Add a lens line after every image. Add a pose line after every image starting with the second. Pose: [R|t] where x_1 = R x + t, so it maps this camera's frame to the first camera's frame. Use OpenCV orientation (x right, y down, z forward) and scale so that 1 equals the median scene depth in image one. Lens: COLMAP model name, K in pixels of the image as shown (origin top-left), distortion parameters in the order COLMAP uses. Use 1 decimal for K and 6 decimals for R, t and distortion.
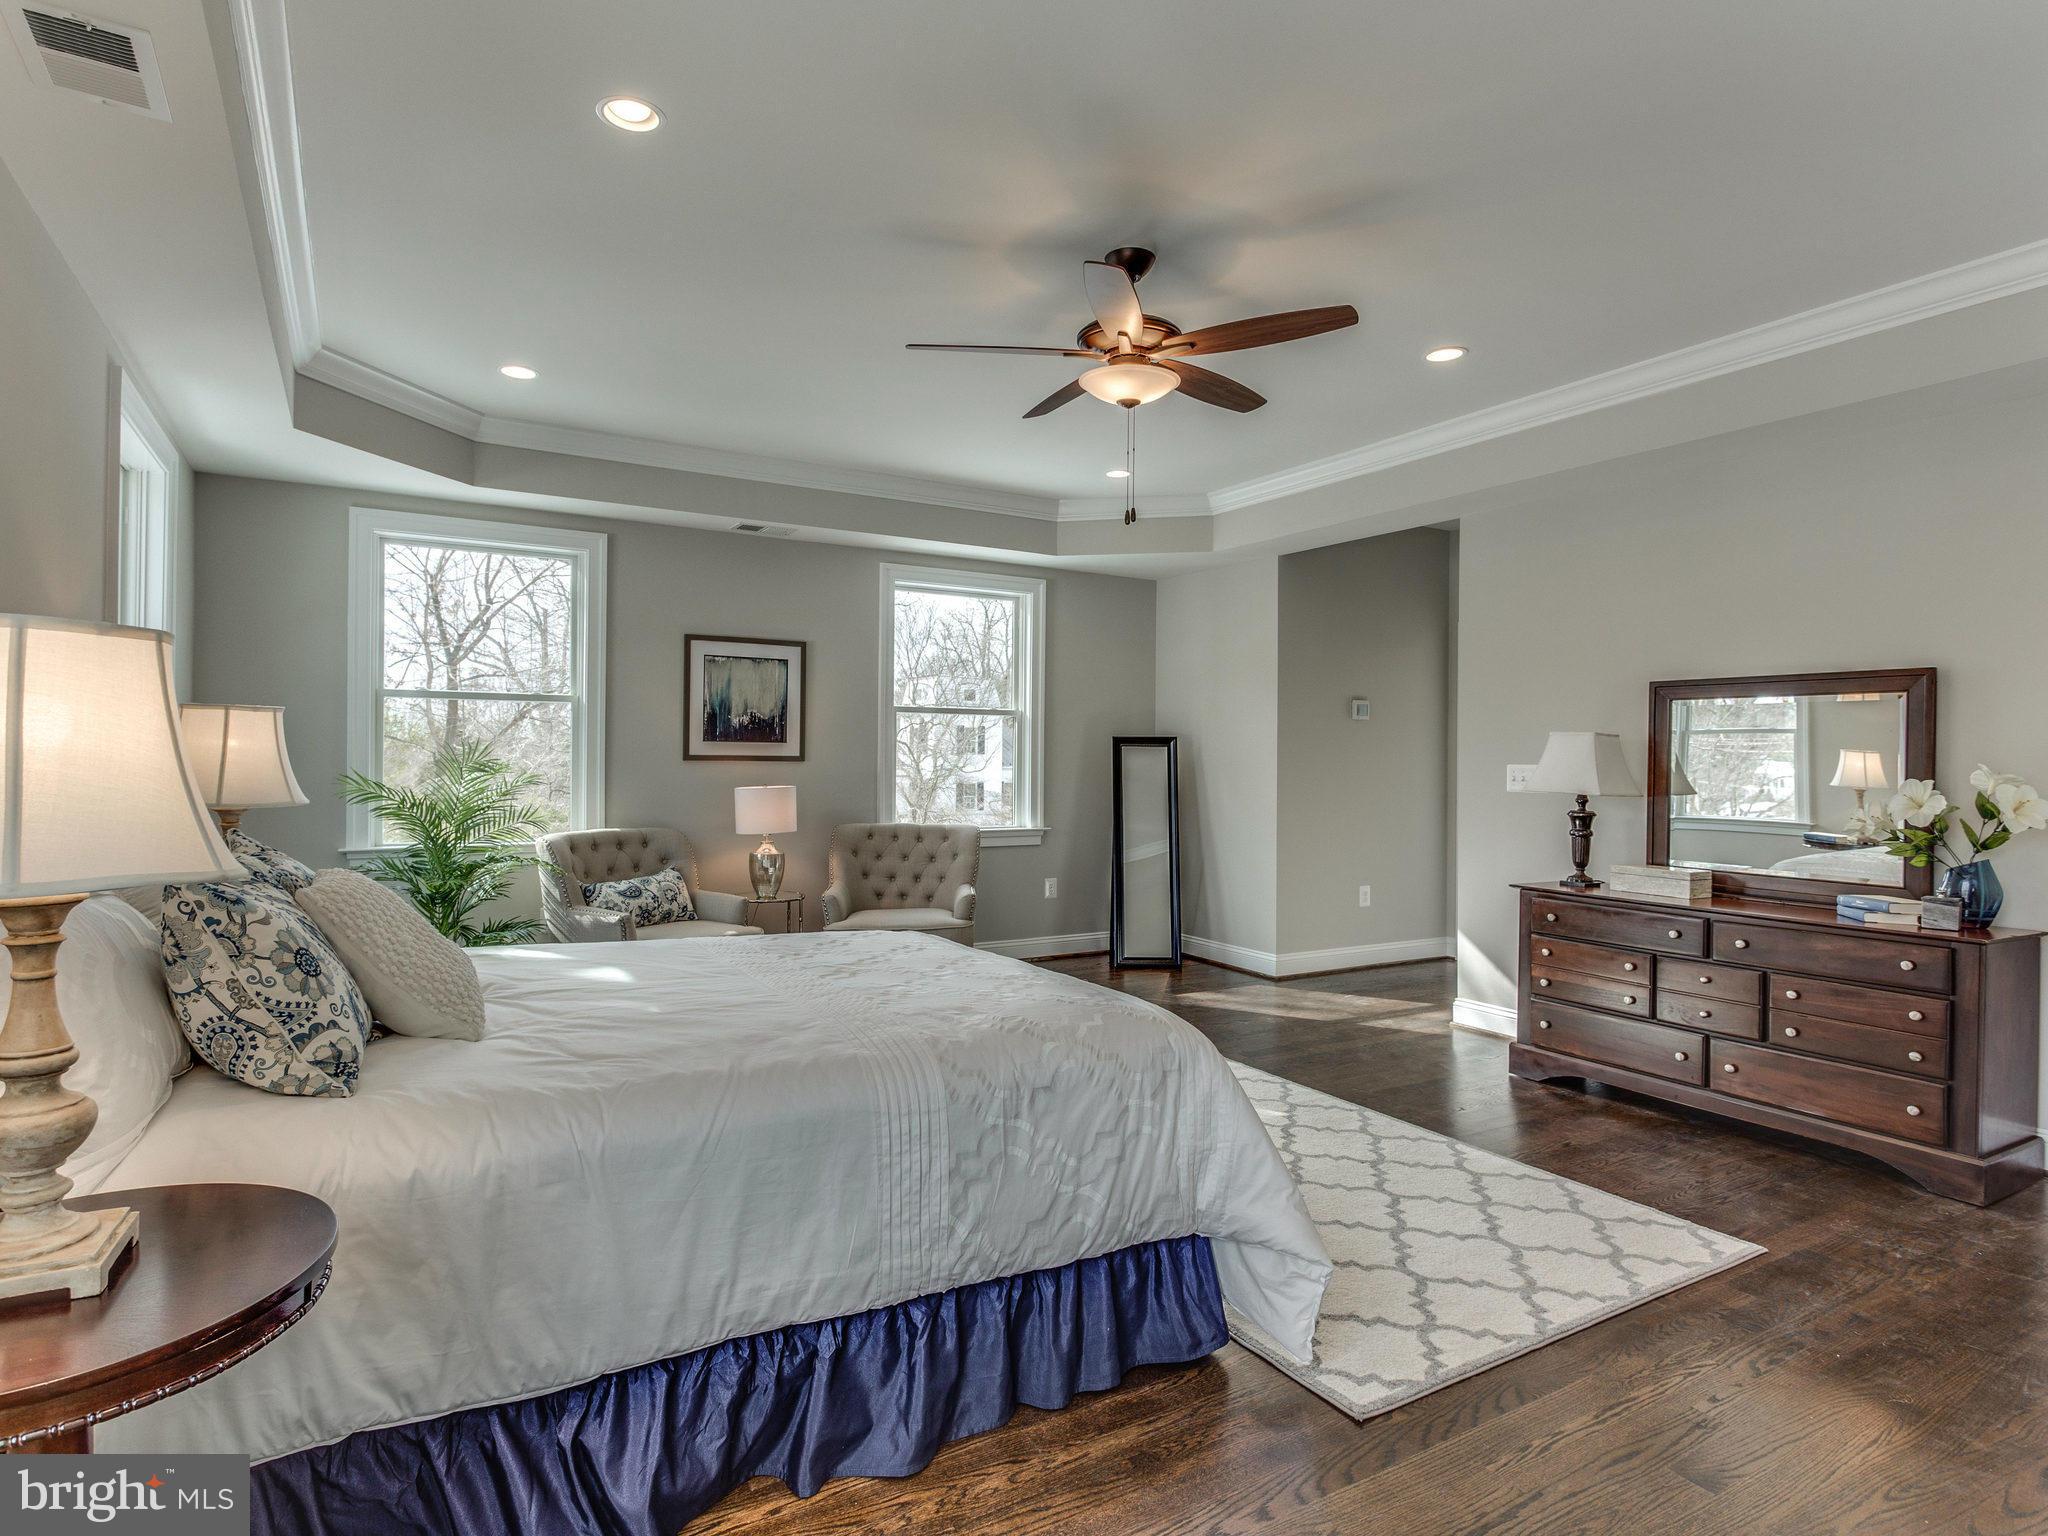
lens RADIAL K [[1105.9, 0, 1014.3], [0, 1105.9, 759.3], [0, 0, 1]] dist [0.005779, -0.003466]
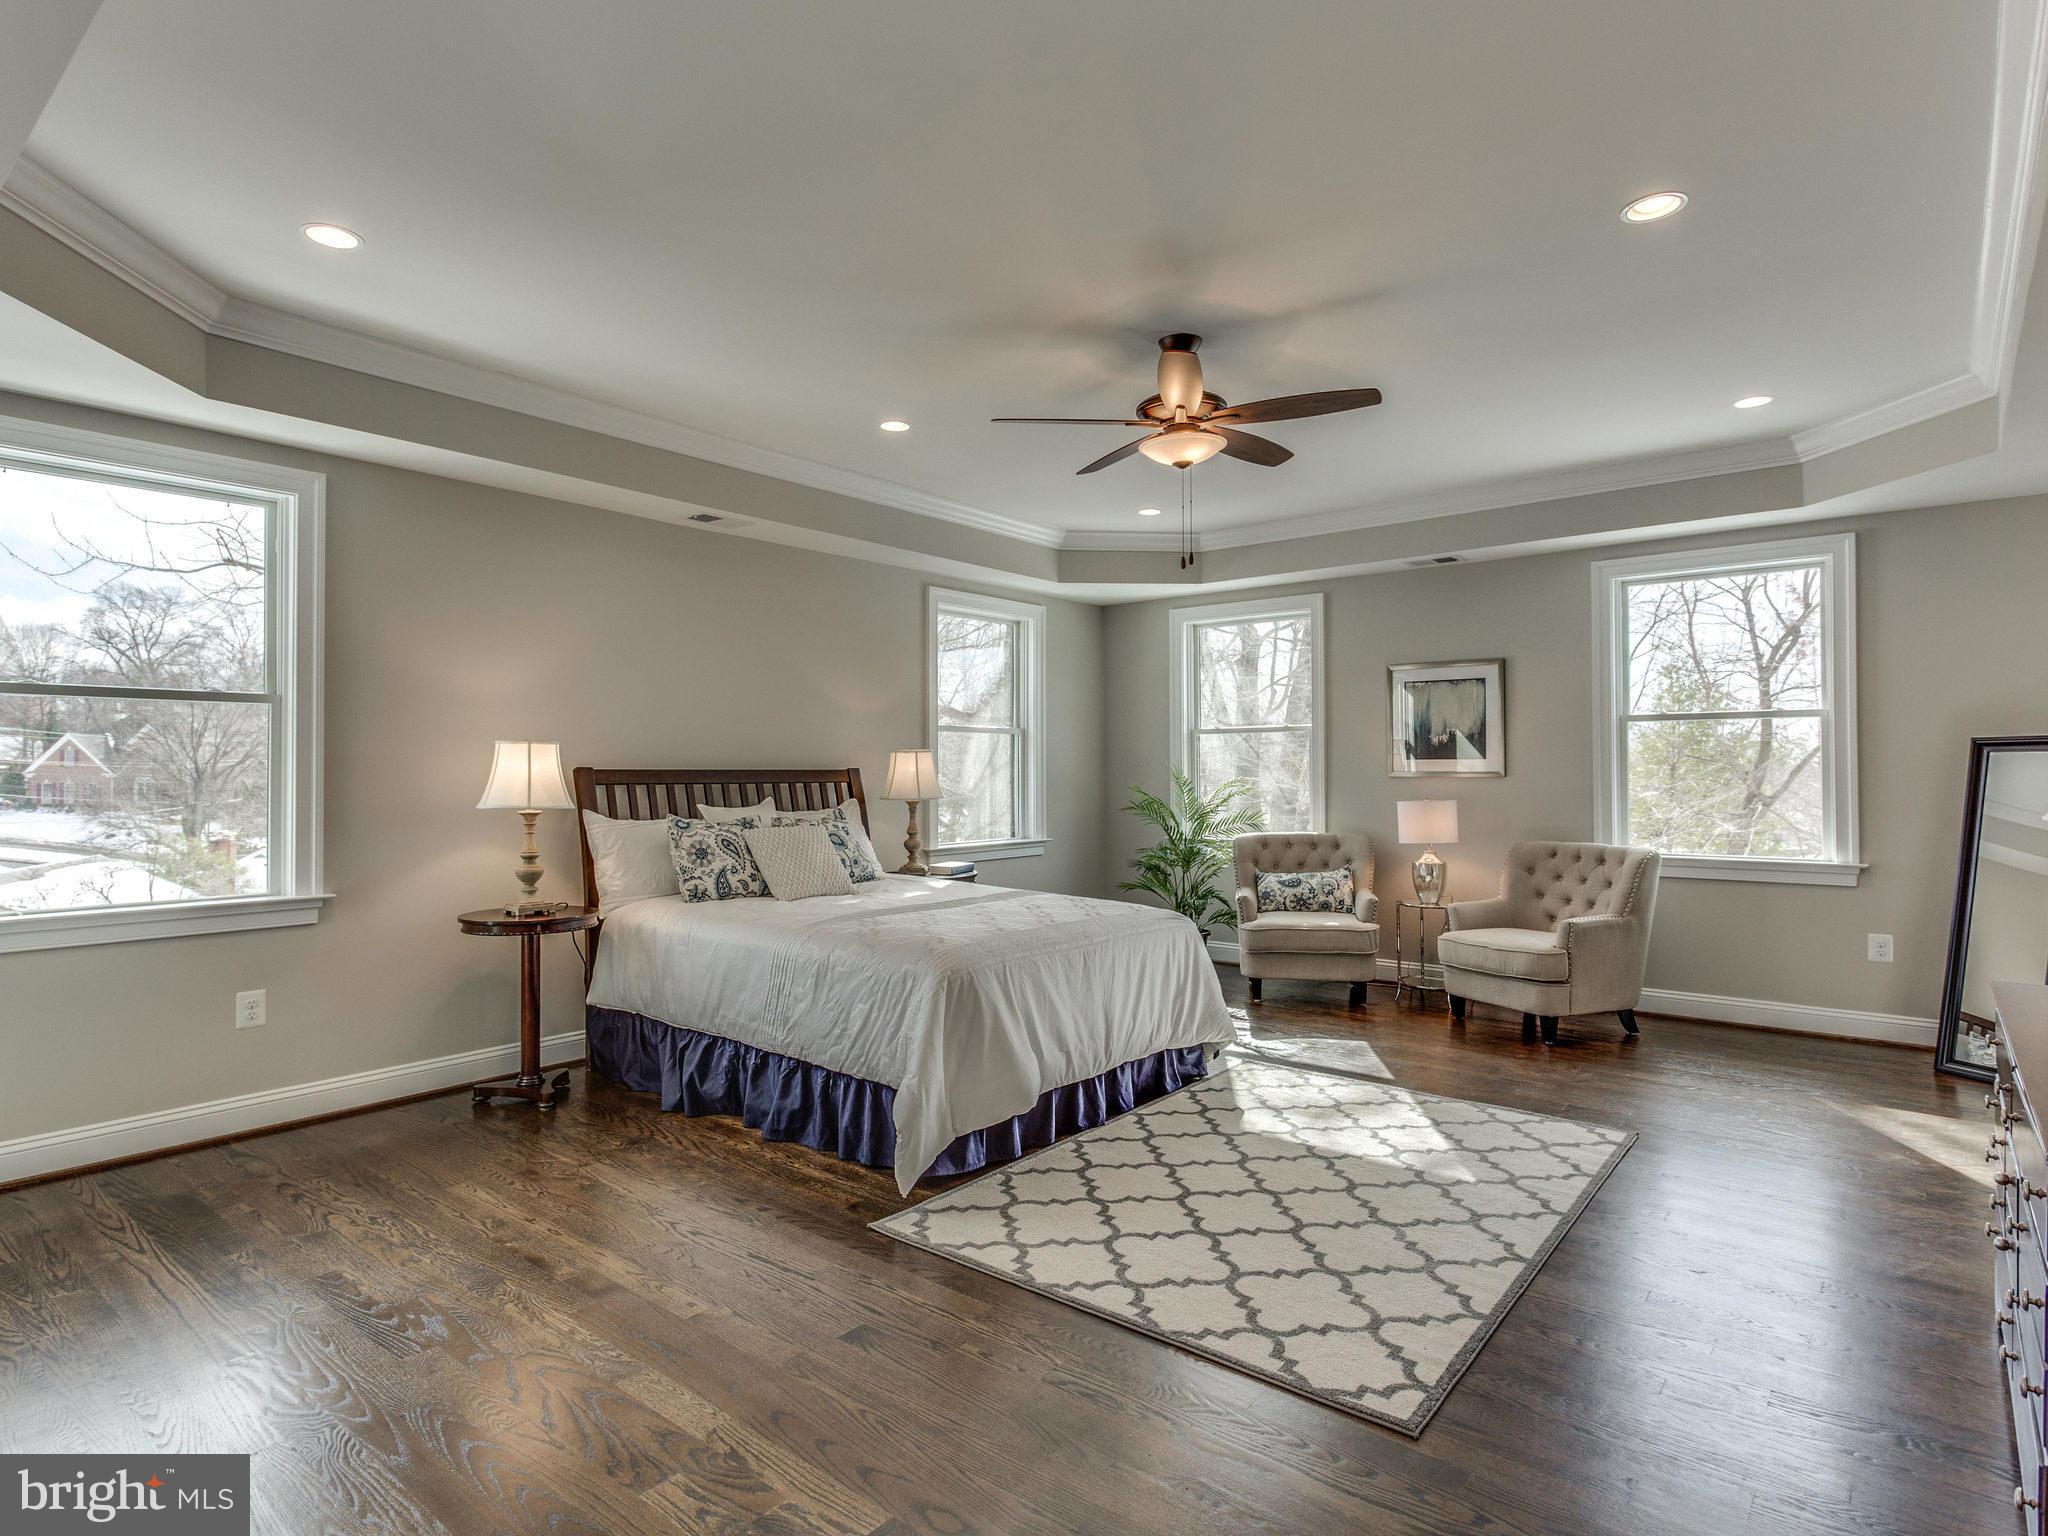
lens RADIAL K [[1105.9, 0, 1014.3], [0, 1105.9, 759.3], [0, 0, 1]] dist [0.005779, -0.003466]
pose [[0.335527, -0.022779, -0.941755, 0.694519], [0.004286, 0.999734, -0.022654, 0.007710], [0.942021, 0.003564, 0.335536, 0.274141]]
